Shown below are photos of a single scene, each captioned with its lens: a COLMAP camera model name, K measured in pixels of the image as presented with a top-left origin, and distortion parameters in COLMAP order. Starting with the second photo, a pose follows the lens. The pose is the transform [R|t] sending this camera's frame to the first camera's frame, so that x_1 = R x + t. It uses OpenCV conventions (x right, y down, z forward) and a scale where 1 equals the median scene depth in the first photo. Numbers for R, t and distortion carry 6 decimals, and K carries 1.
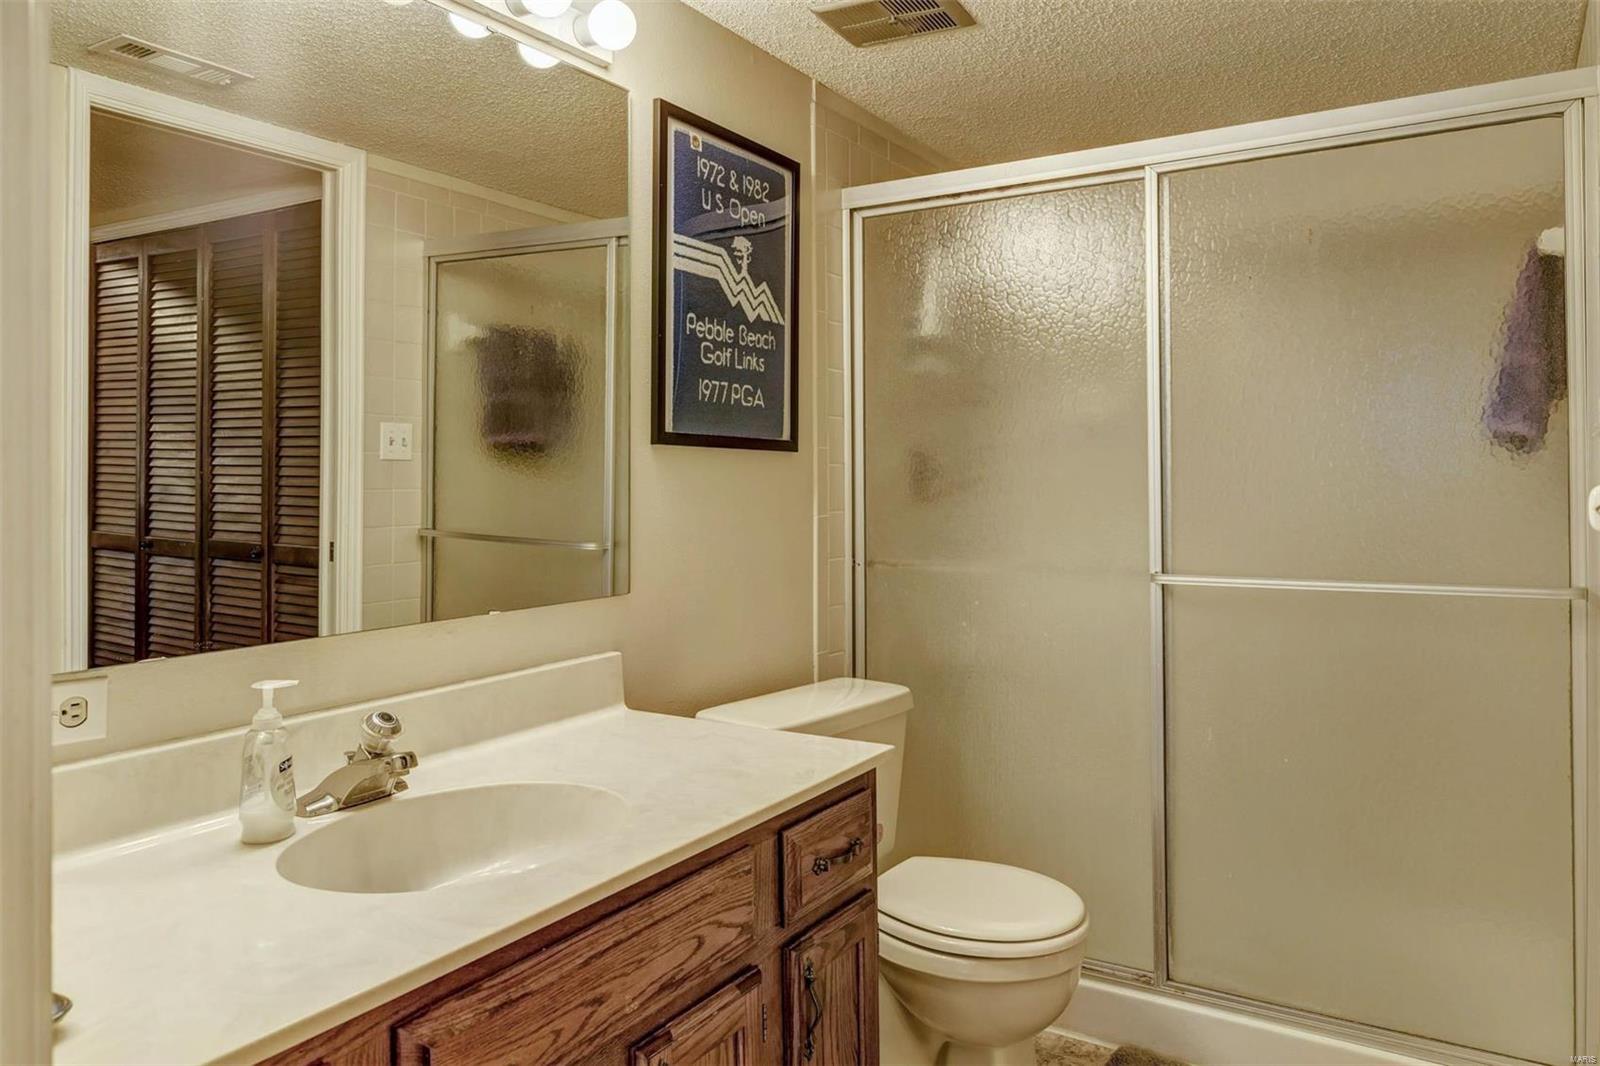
lens RADIAL K [[1134.8, 0, 792.6], [0, 1134.8, 468.9], [0, 0, 1]] dist [0.008101, -0.012232]
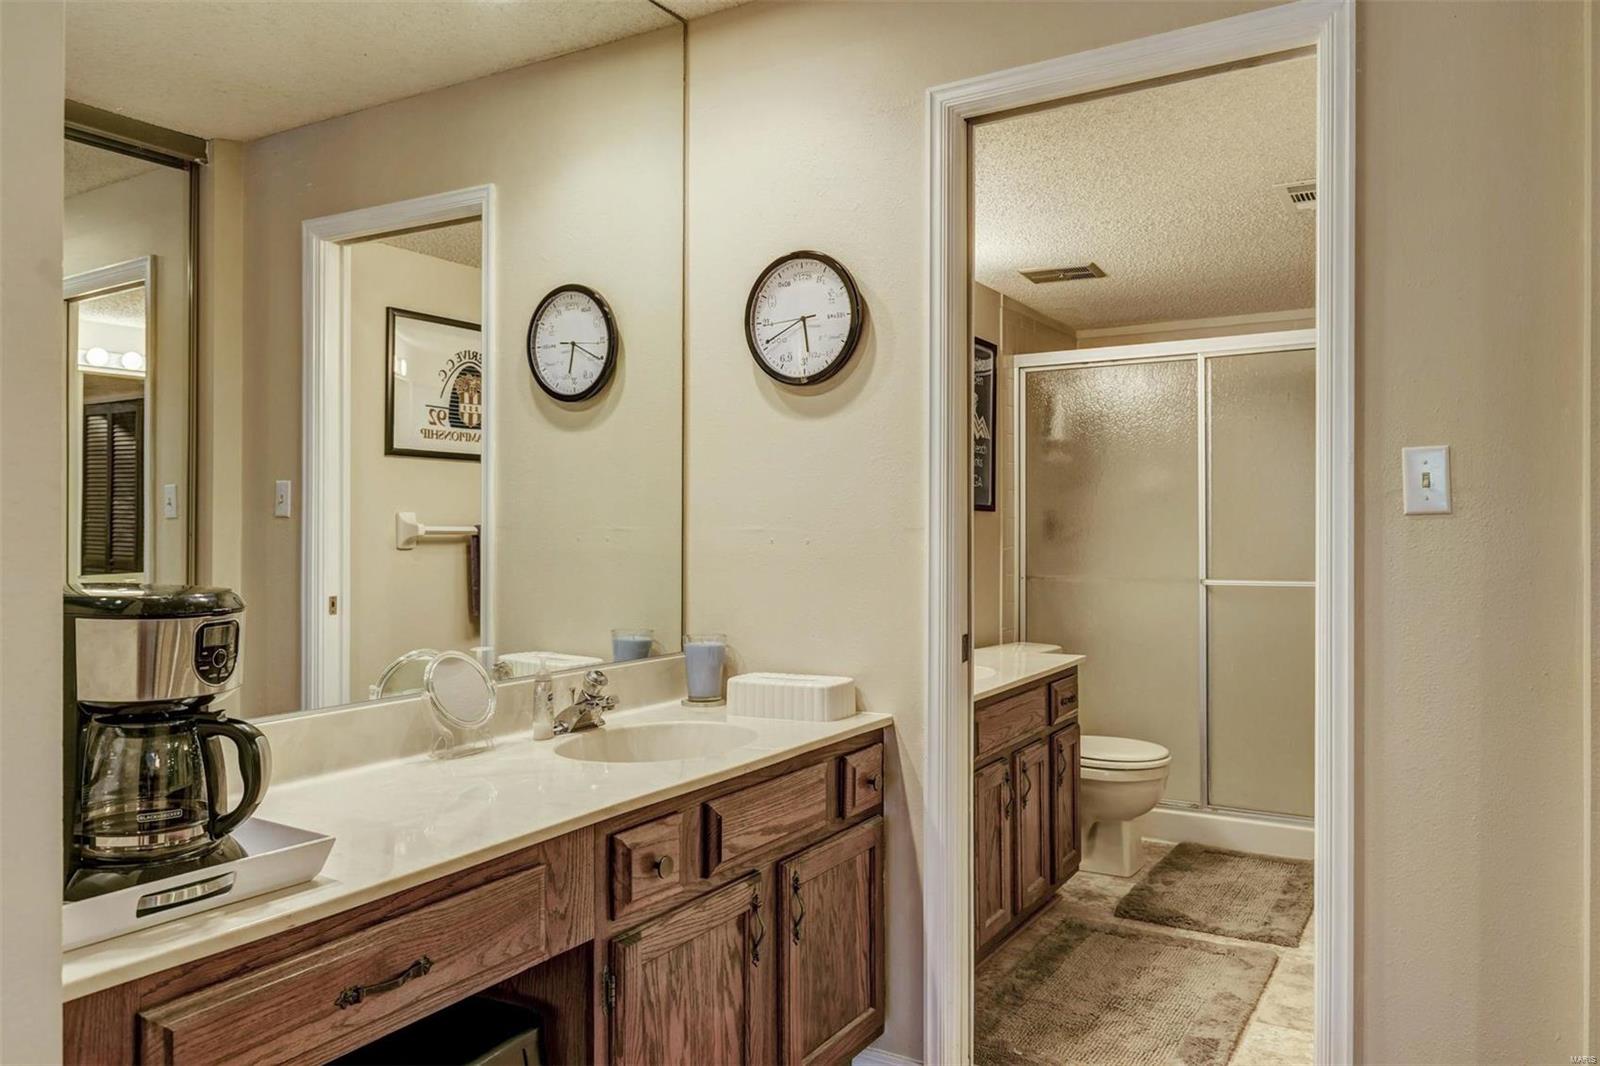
lens RADIAL K [[1134.8, 0, 805.2], [0, 1134.8, 532.2], [0, 0, 1]] dist [0.008101, -0.012232]
pose [[0.999904, -0.001120, 0.013831, -0.329758], [0.000969, 0.999940, 0.010903, -0.002733], [-0.013842, -0.010889, 0.999845, -0.777948]]
